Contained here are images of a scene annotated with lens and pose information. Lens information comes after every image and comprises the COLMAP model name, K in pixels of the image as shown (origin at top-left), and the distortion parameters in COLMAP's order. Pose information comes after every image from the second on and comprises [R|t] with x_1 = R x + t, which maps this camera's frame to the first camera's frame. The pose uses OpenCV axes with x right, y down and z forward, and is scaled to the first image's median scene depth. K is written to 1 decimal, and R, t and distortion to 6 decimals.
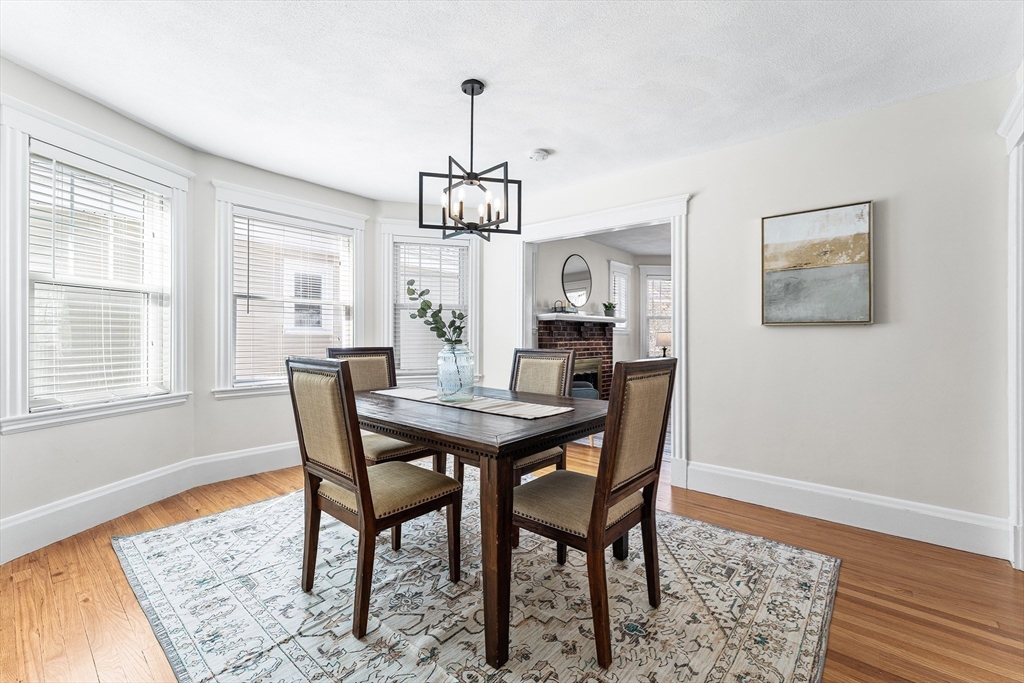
lens RADIAL K [[426.0, 0, 517.7], [0, 426.0, 337.5], [0, 0, 1]] dist [-0.000464, -0.000181]
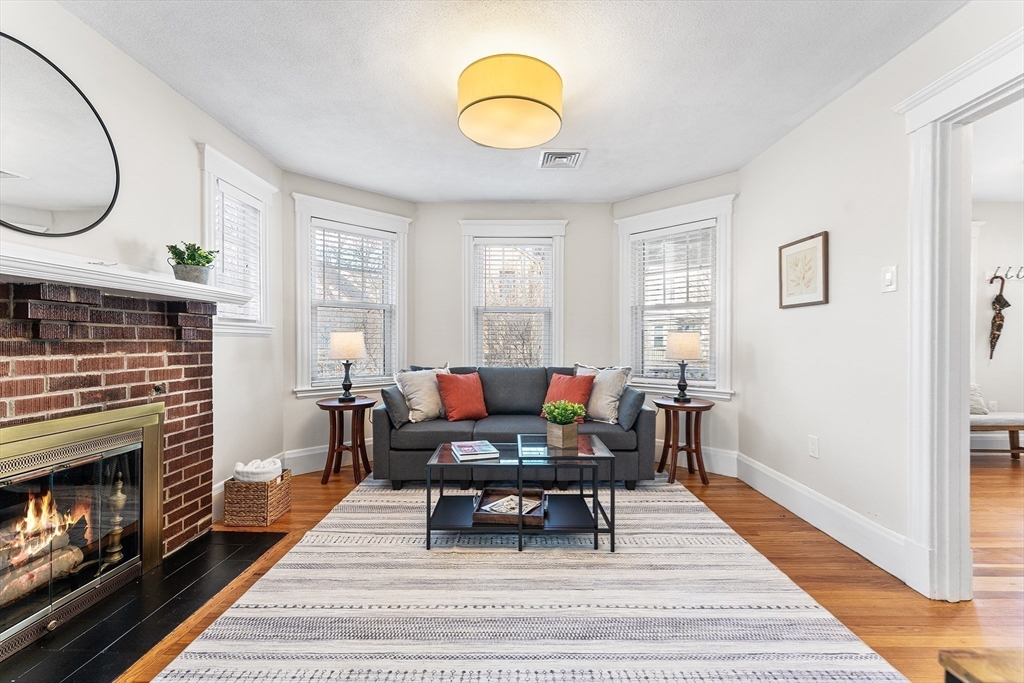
lens RADIAL K [[426.0, 0, 510.9], [0, 426.0, 342.0], [0, 0, 1]] dist [-0.000464, -0.000181]
pose [[0.765194, -0.002749, 0.643794, 0.190453], [0.003511, 0.999994, 0.000096, 0.001244], [-0.643791, 0.002187, 0.765199, 0.556256]]
